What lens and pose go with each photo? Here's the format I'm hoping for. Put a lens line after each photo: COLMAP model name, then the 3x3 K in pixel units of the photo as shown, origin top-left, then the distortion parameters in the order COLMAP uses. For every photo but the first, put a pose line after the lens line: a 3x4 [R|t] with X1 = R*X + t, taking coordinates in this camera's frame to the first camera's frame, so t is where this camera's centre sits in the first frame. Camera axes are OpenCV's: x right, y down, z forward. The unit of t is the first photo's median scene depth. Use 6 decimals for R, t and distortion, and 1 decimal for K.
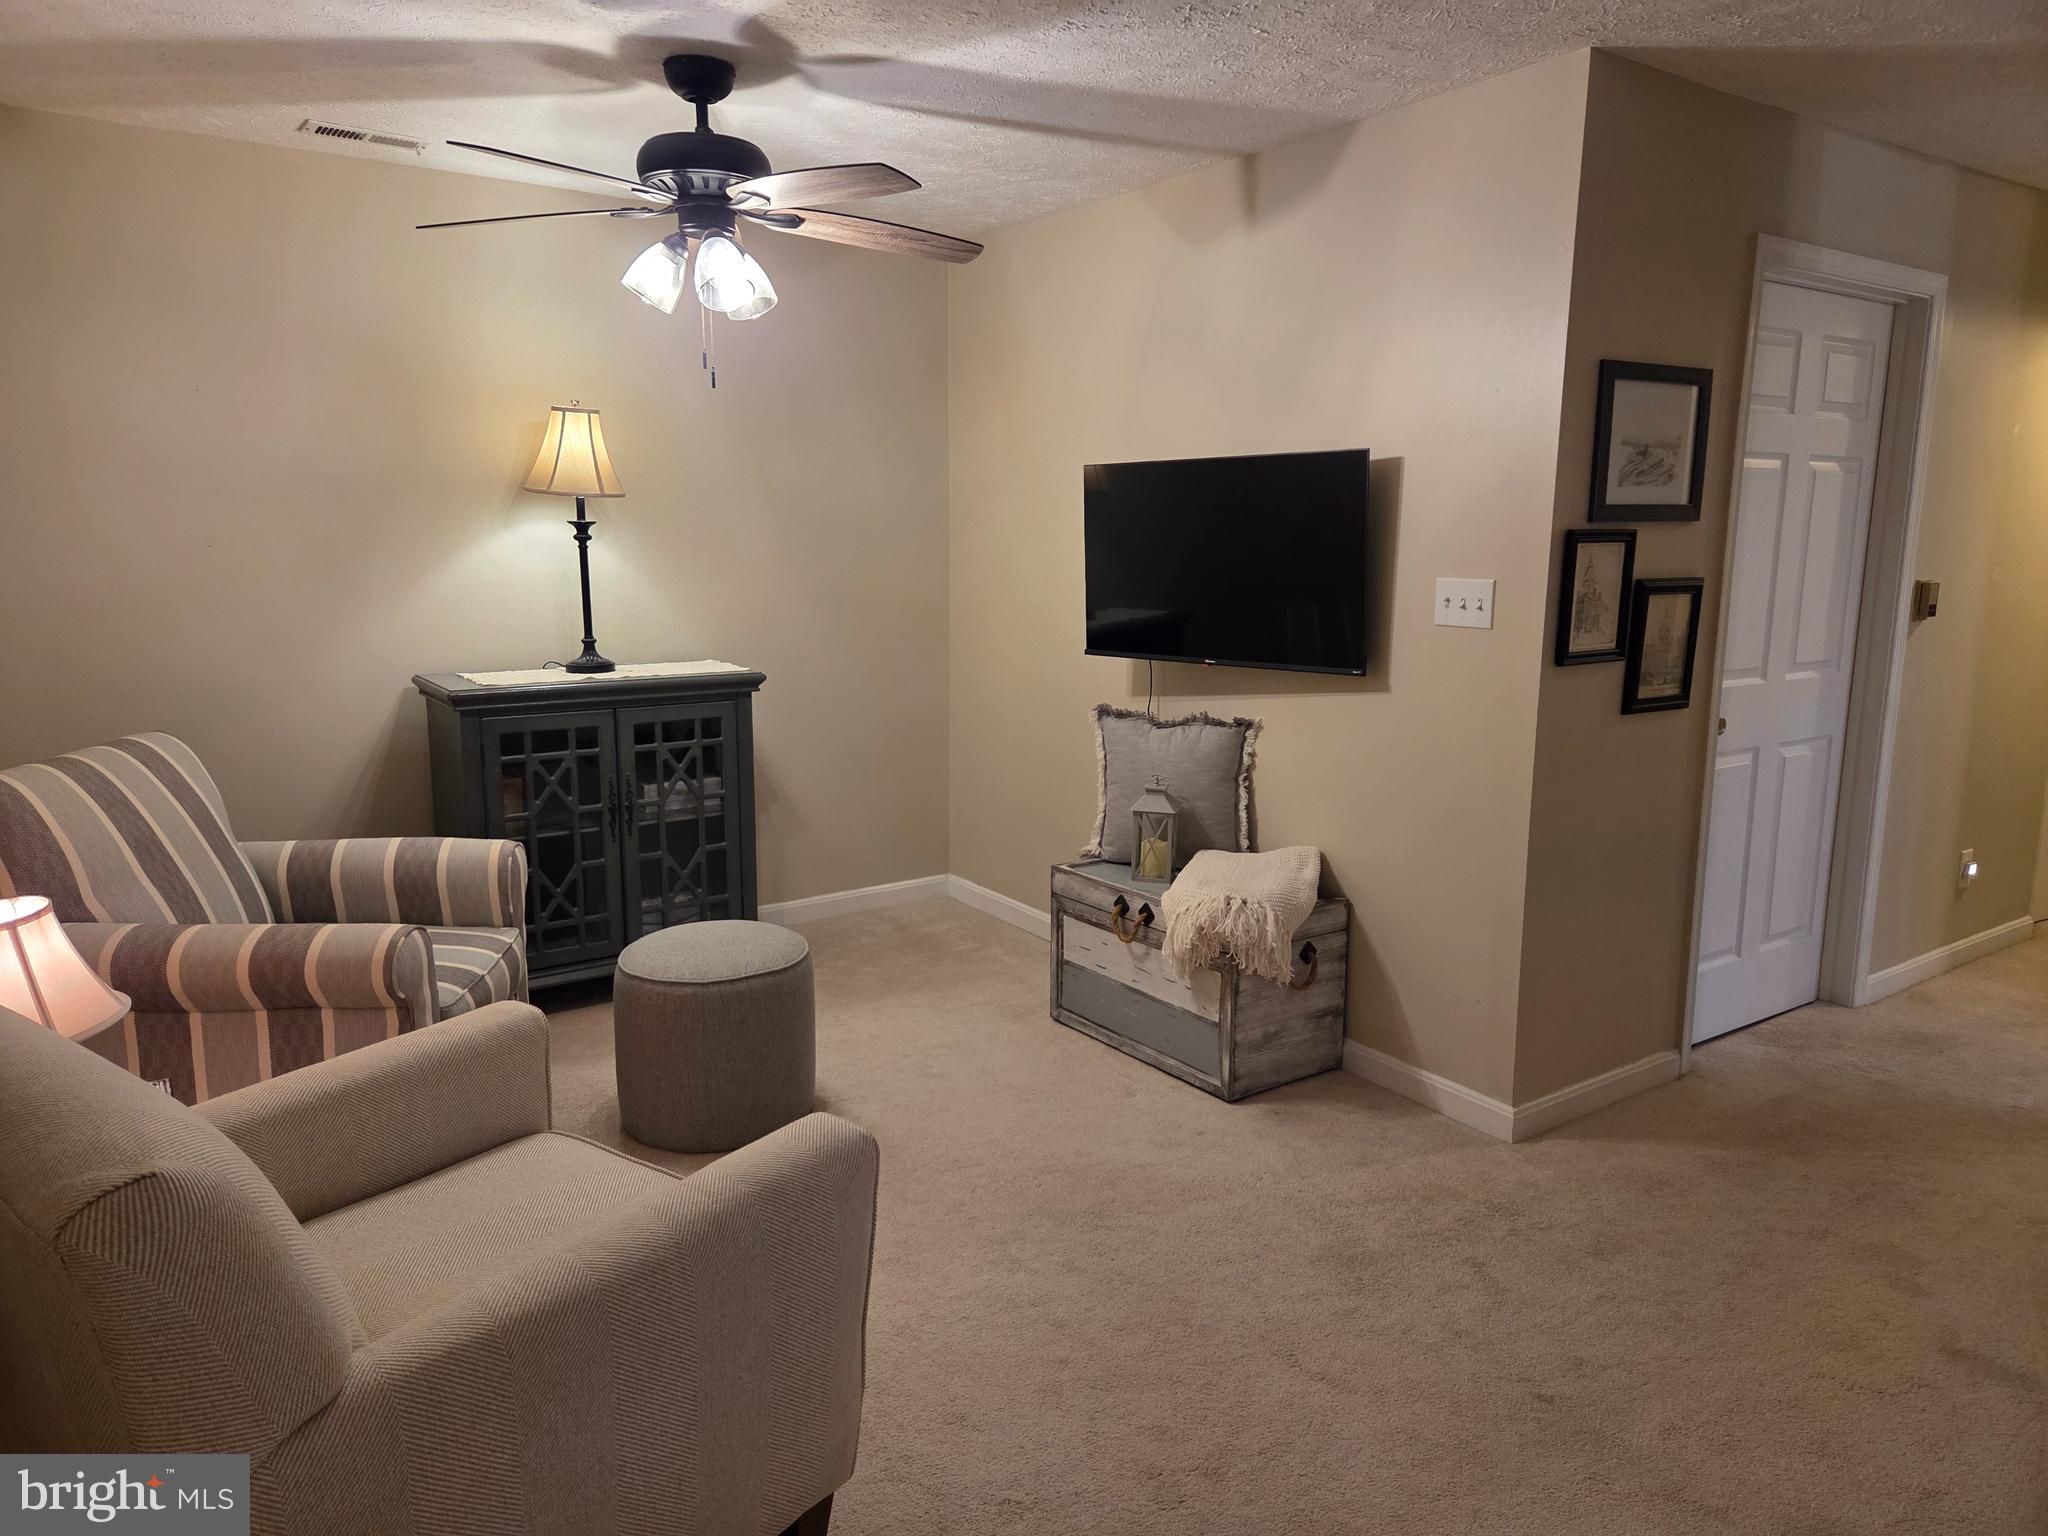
lens RADIAL K [[1361.9, 0, 1023.5], [0, 1361.9, 741.1], [0, 0, 1]] dist [0.065399, -0.046886]
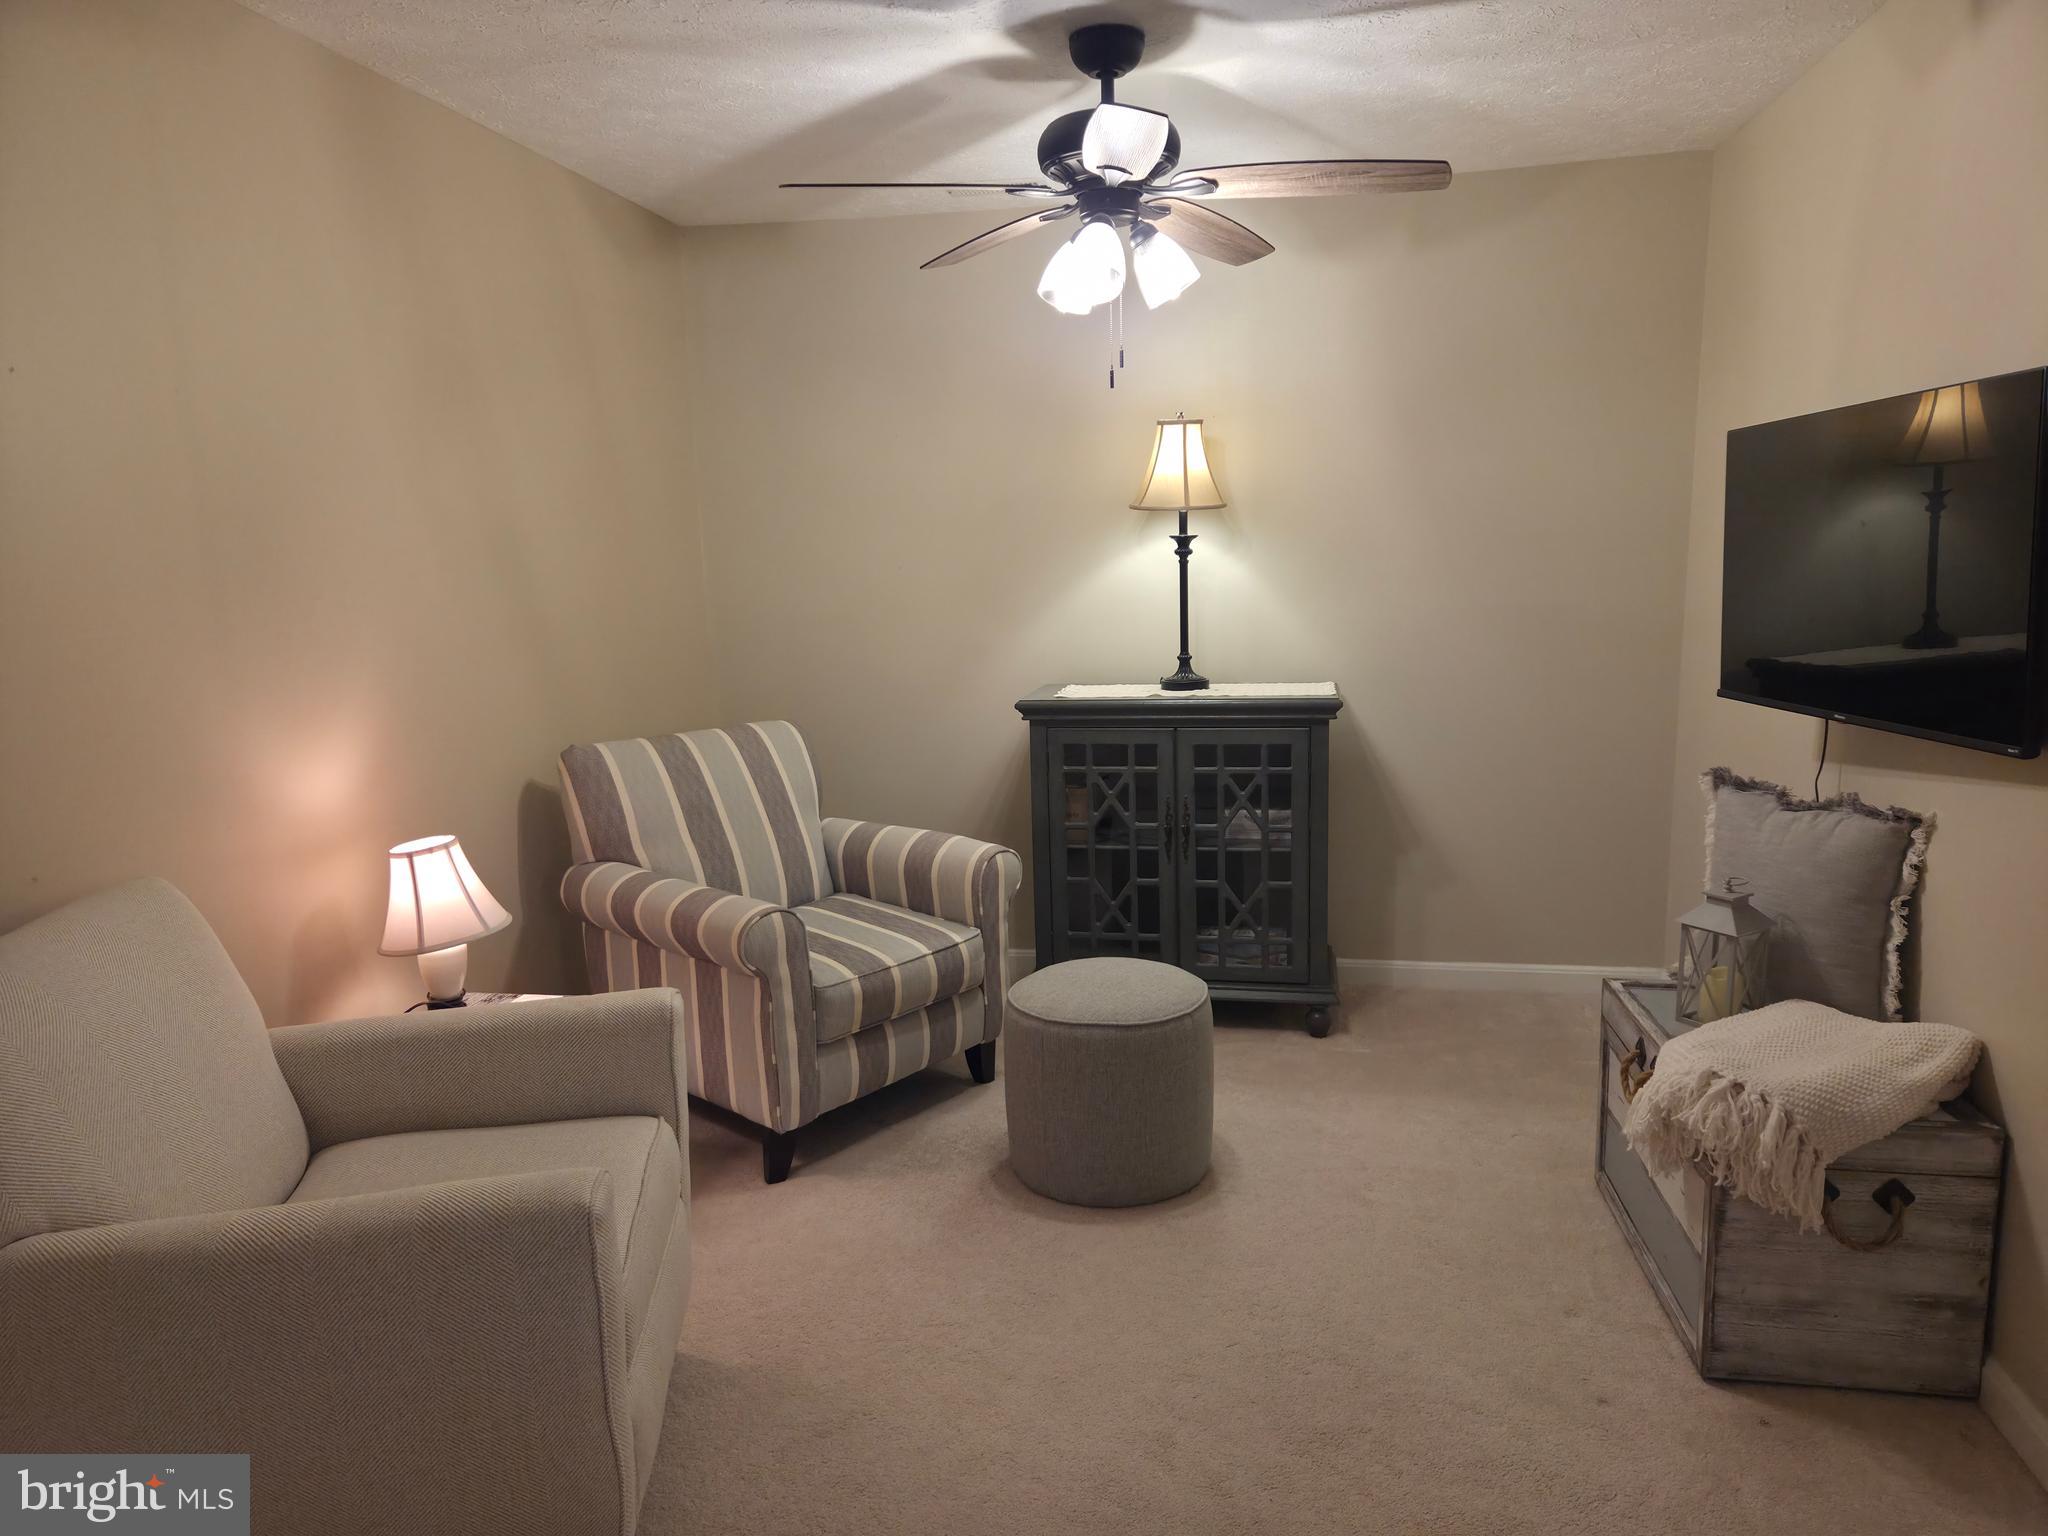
lens RADIAL K [[1361.9, 0, 1025.8], [0, 1361.9, 765.2], [0, 0, 1]] dist [0.065399, -0.046886]
pose [[0.707507, 0.088787, -0.701107, 0.321752], [-0.082577, 0.995667, 0.042758, -0.030948], [0.701866, 0.027644, 0.711773, 0.246376]]
